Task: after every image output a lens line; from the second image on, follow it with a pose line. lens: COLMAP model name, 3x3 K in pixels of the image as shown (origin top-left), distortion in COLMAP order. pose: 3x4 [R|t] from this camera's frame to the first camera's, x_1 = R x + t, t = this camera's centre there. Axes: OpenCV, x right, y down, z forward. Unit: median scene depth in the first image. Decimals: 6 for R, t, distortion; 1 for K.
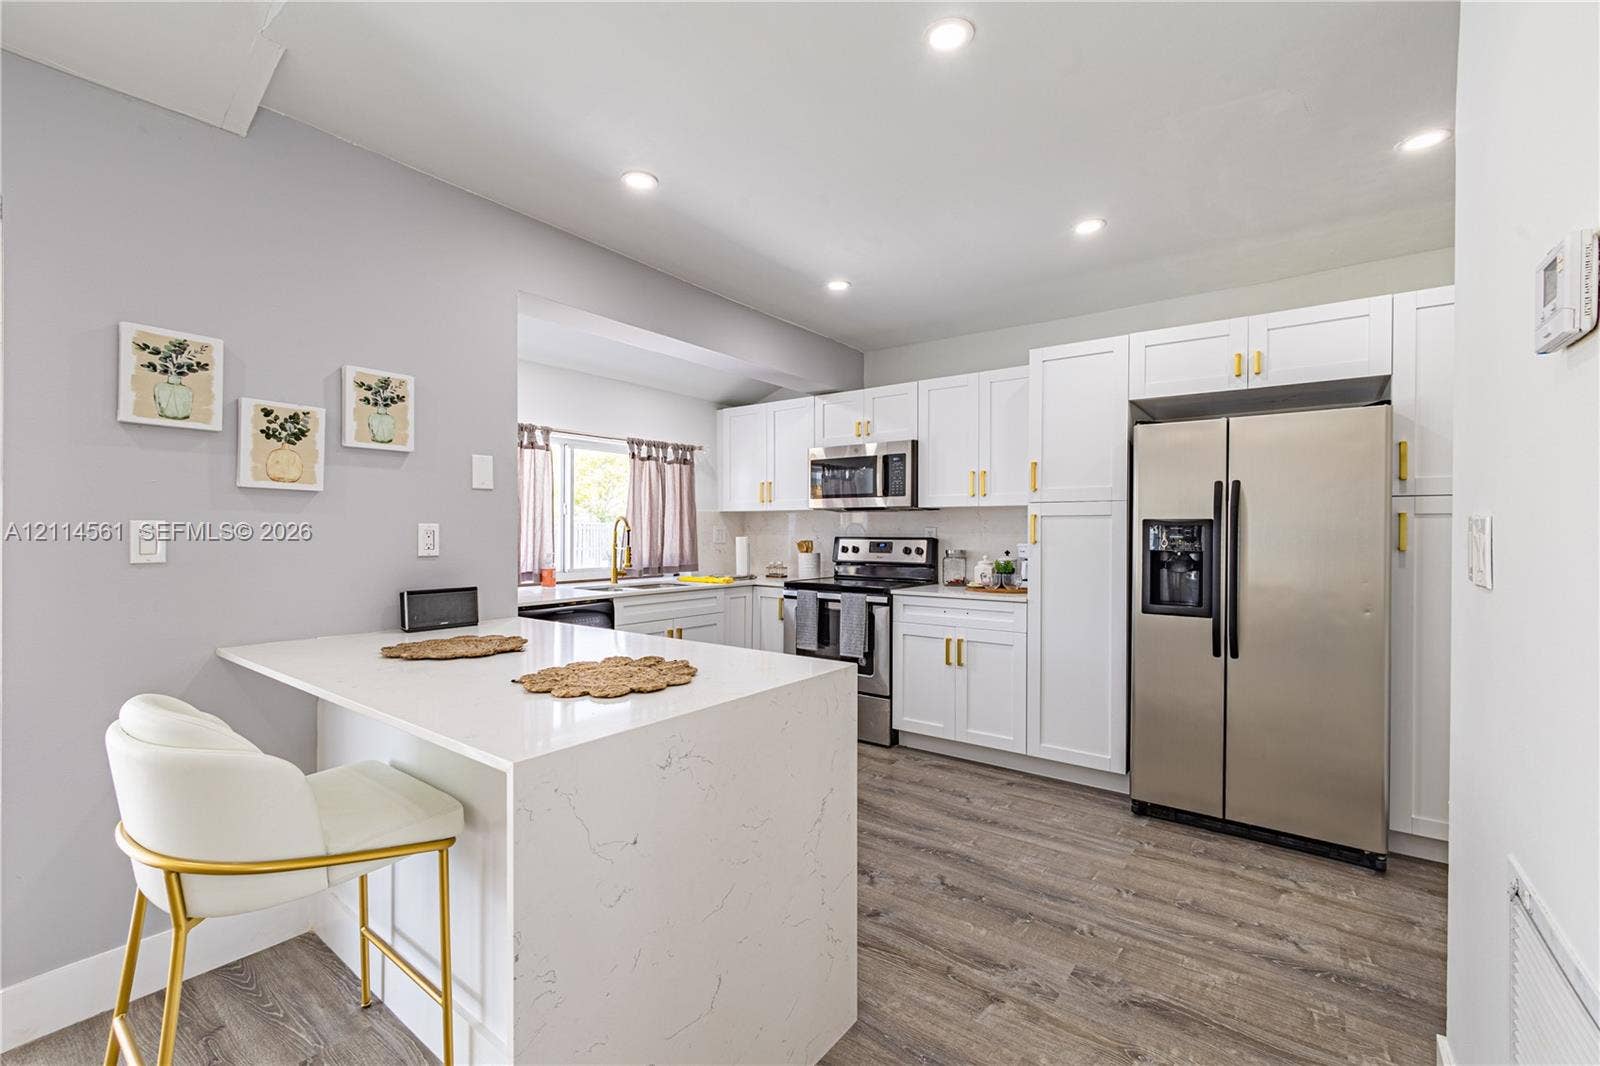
lens RADIAL K [[678.5, 0, 801.6], [0, 678.5, 534.7], [0, 0, 1]] dist [-0.005304, 0.000005]
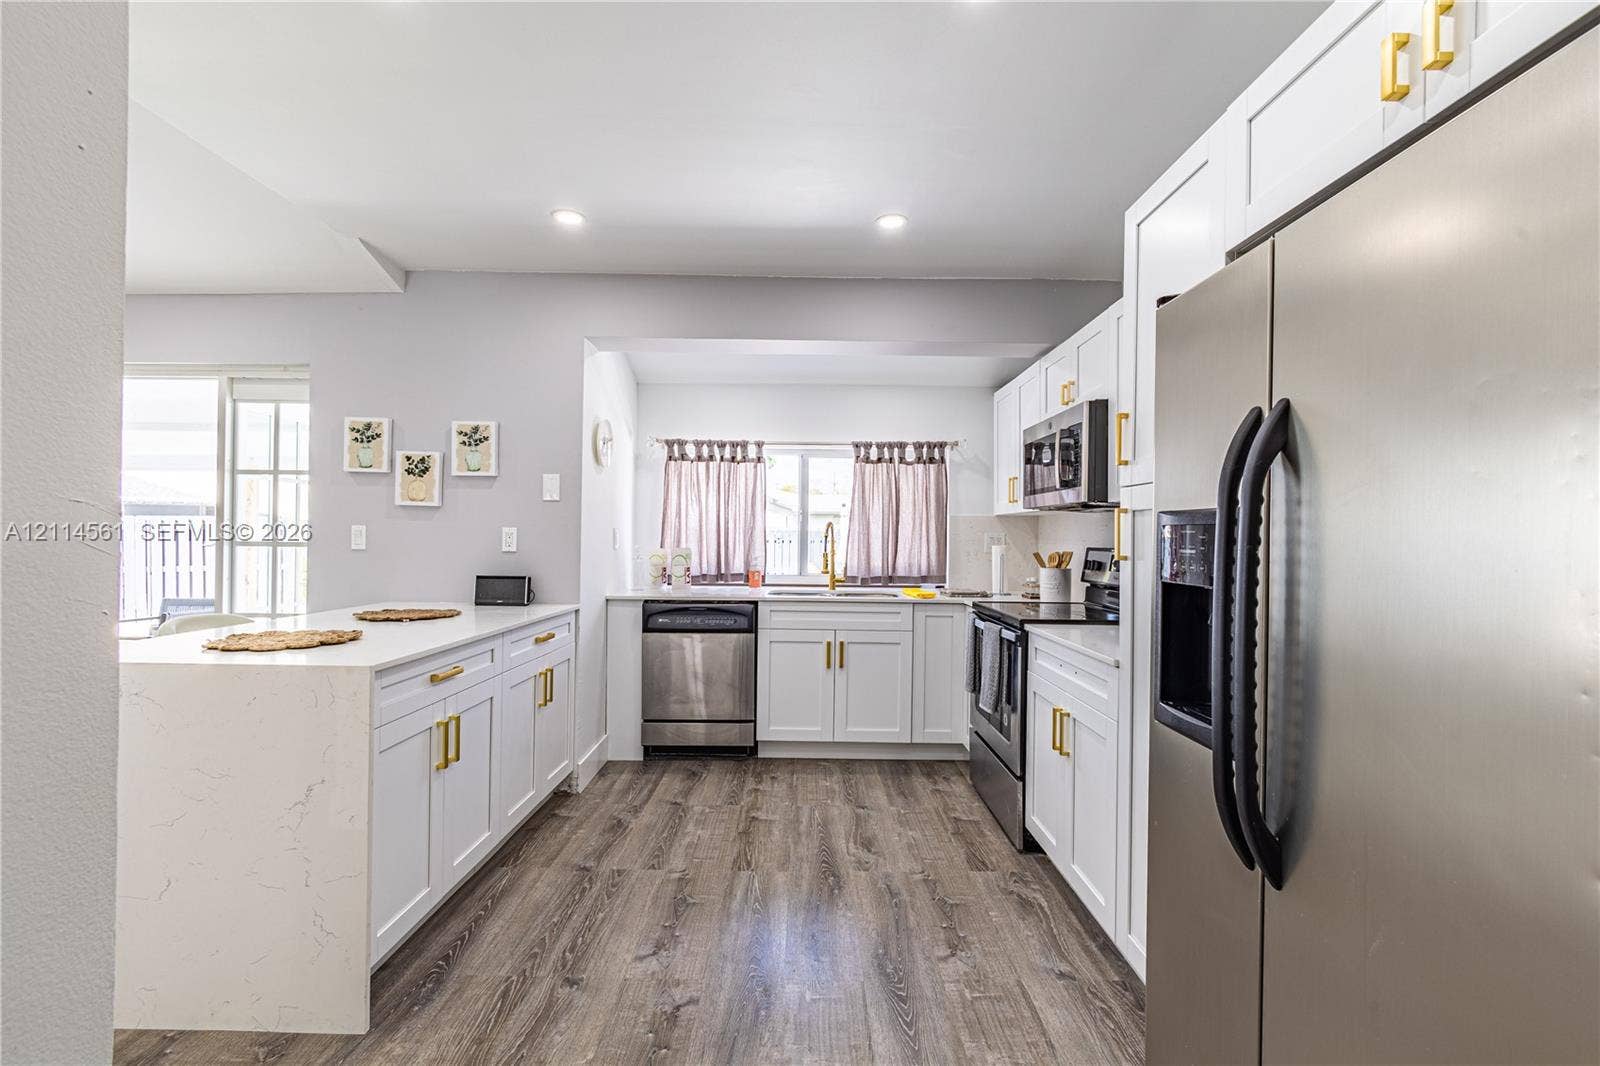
lens RADIAL K [[678.5, 0, 797.9], [0, 678.5, 534.4], [0, 0, 1]] dist [-0.005304, 0.000005]
pose [[0.600551, 0.003306, -0.799580, 0.547117], [-0.014957, 0.999863, -0.007100, -0.001408], [0.799447, 0.016224, 0.600518, 0.402751]]
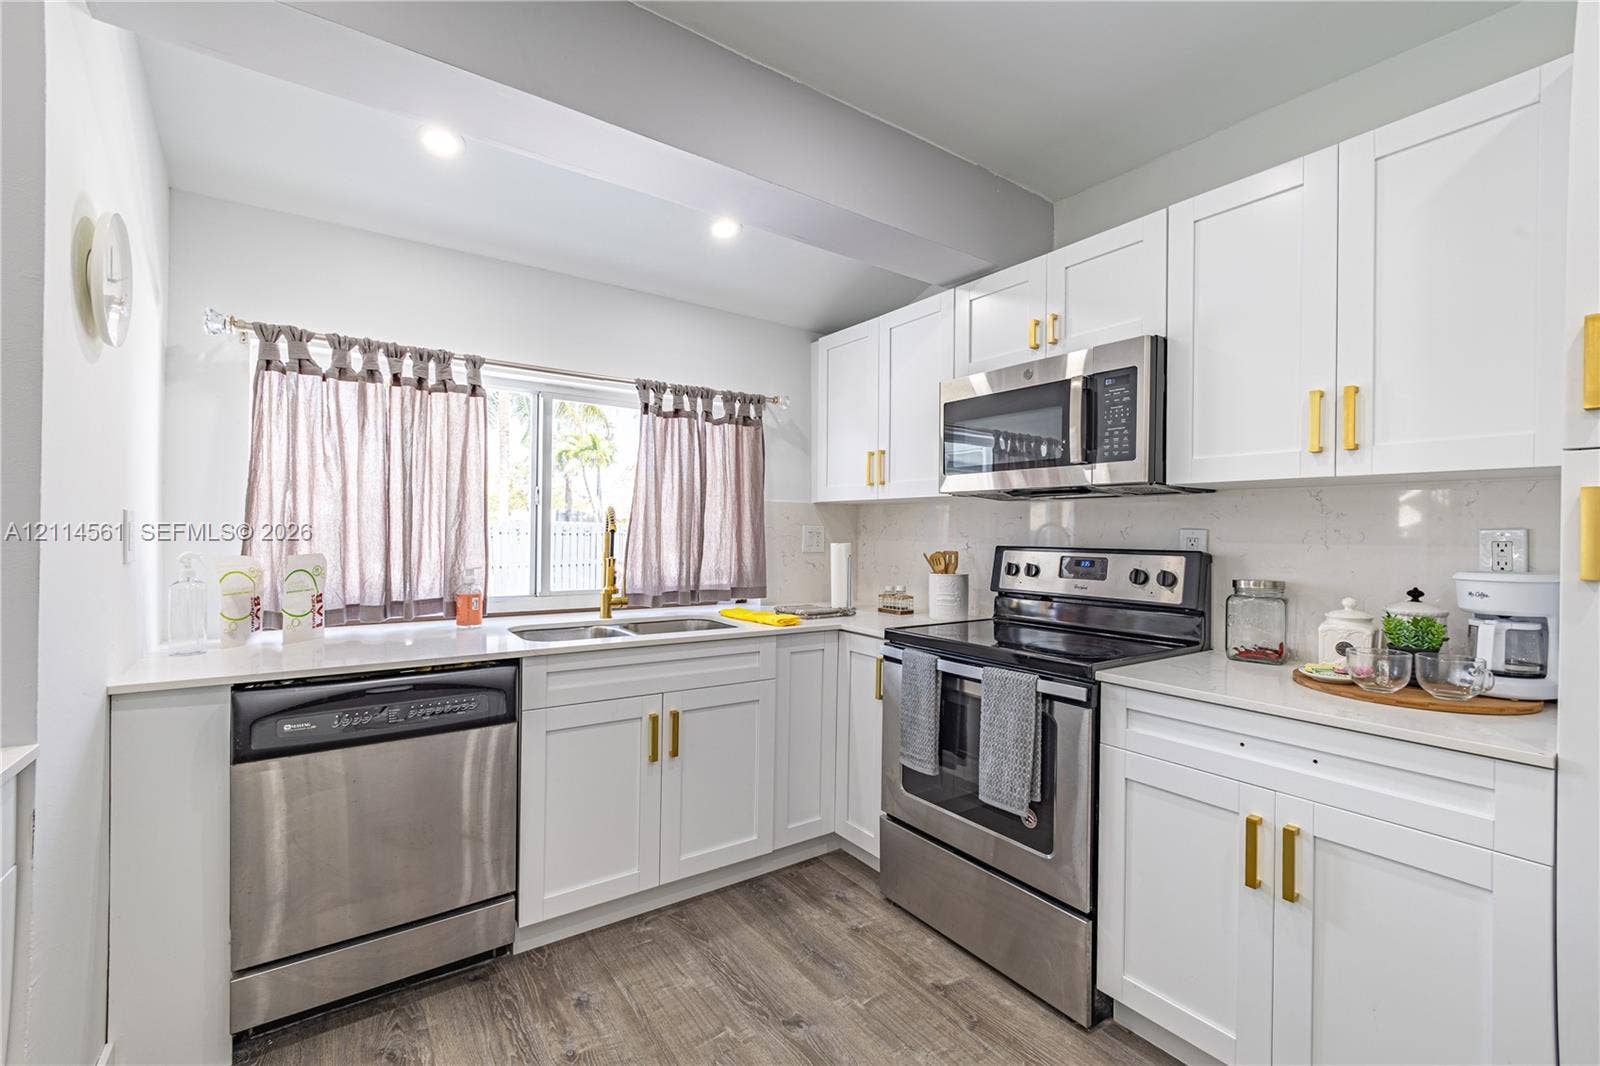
lens RADIAL K [[678.5, 0, 802.4], [0, 678.5, 534.8], [0, 0, 1]] dist [-0.005304, 0.000005]
pose [[0.952357, 0.010319, -0.304810, 0.084312], [-0.011864, 0.999924, -0.003219, -0.002558], [0.304754, 0.006682, 0.952408, 0.530713]]
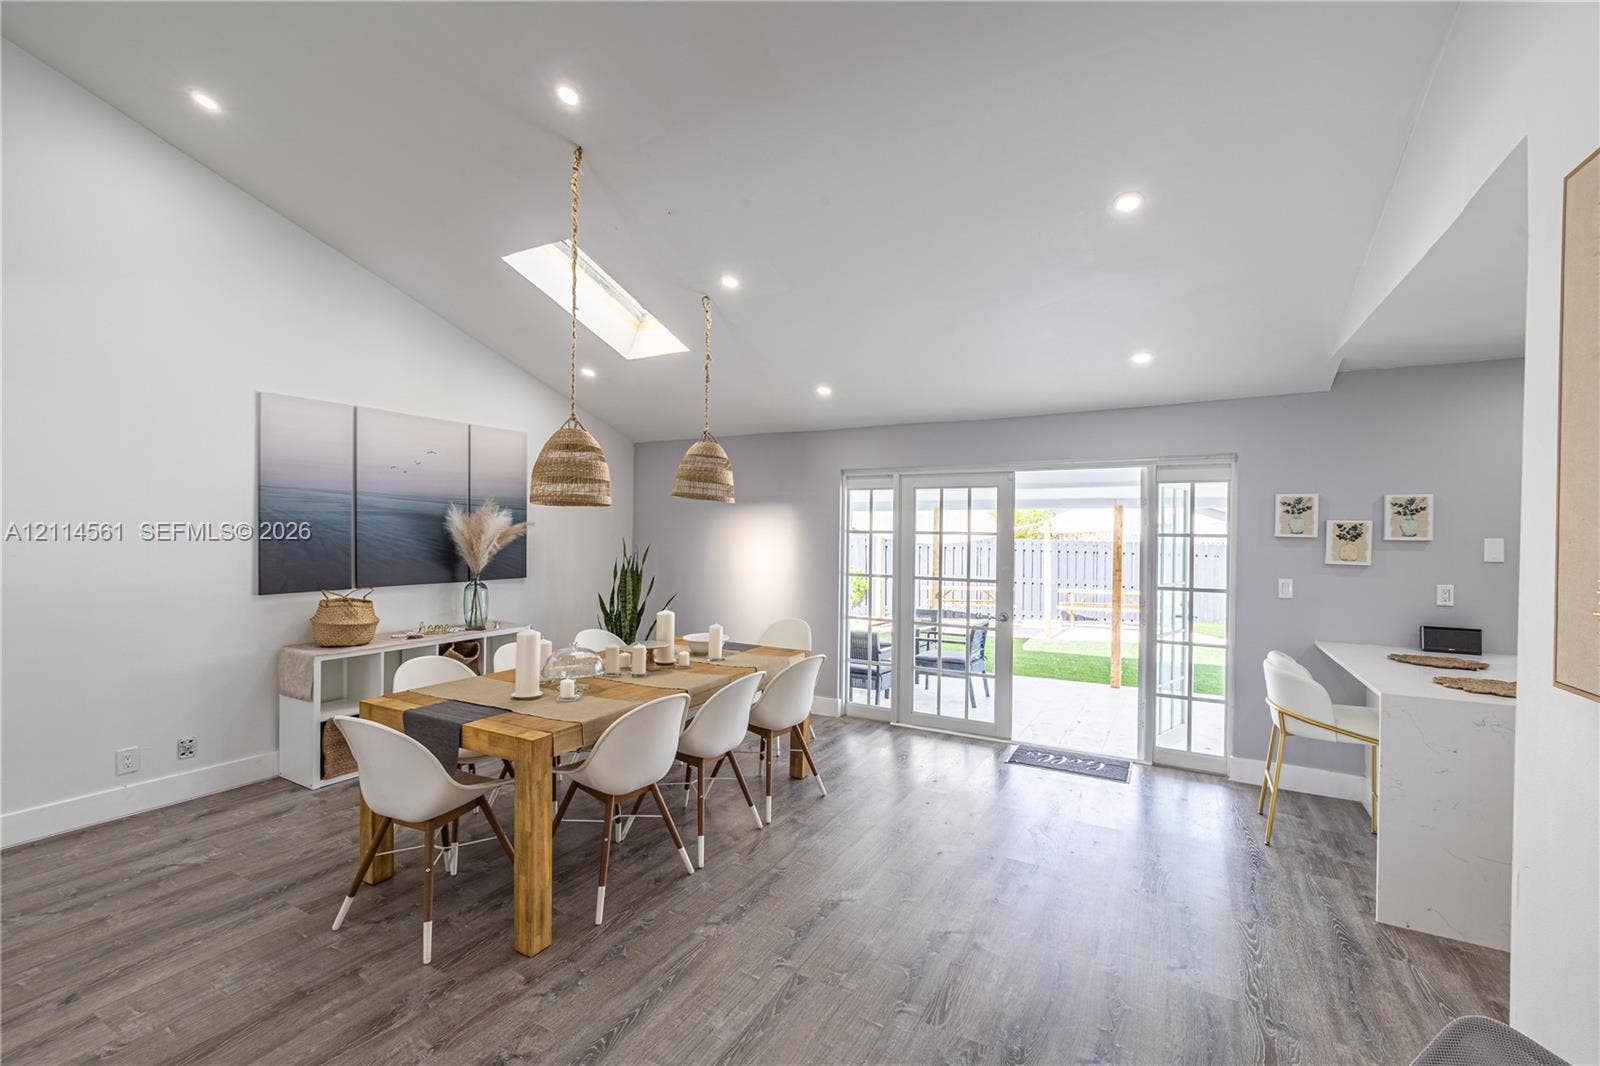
lens RADIAL K [[678.5, 0, 797.1], [0, 678.5, 532.4], [0, 0, 1]] dist [-0.005304, 0.000005]
pose [[0.129243, -0.002955, -0.991609, 0.501896], [-0.015712, 0.999864, -0.005027, -0.066247], [0.991489, 0.016229, 0.129179, -0.431252]]
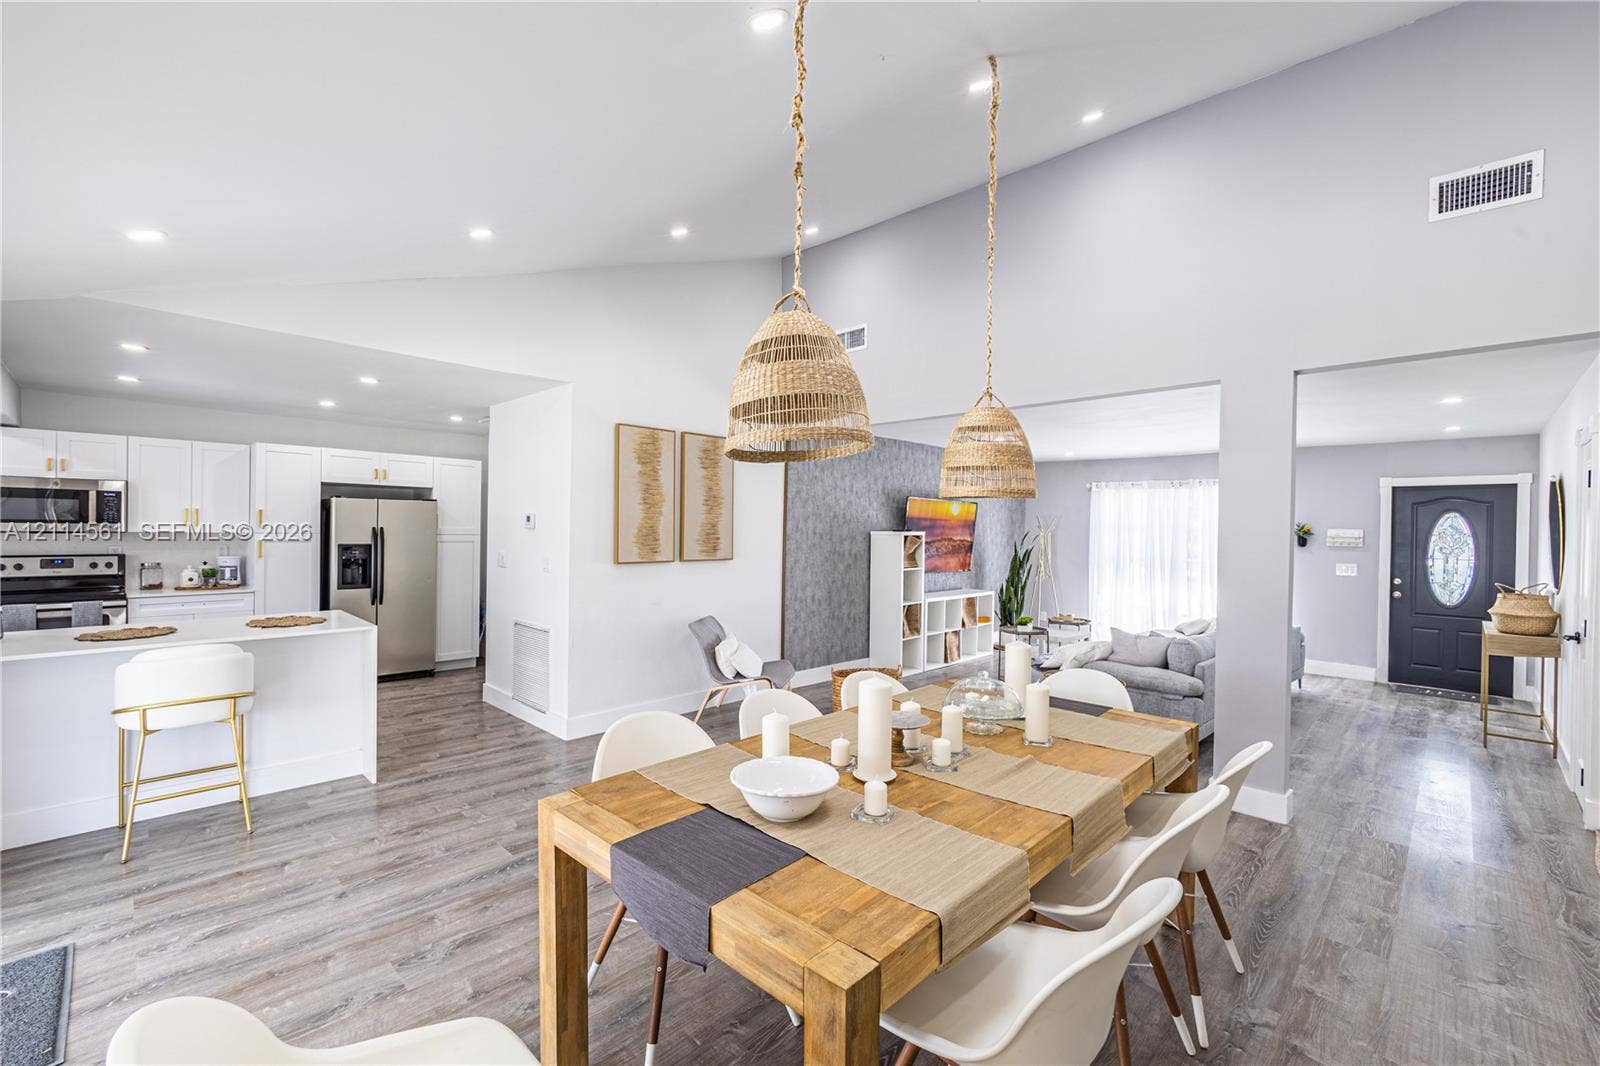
lens RADIAL K [[678.5, 0, 792.3], [0, 678.5, 530.0], [0, 0, 1]] dist [-0.005304, 0.000005]
pose [[0.136385, 0.000575, 0.990656, -1.016904], [-0.006056, 0.999982, 0.000253, -0.055722], [-0.990637, -0.006034, 0.136386, -0.488601]]
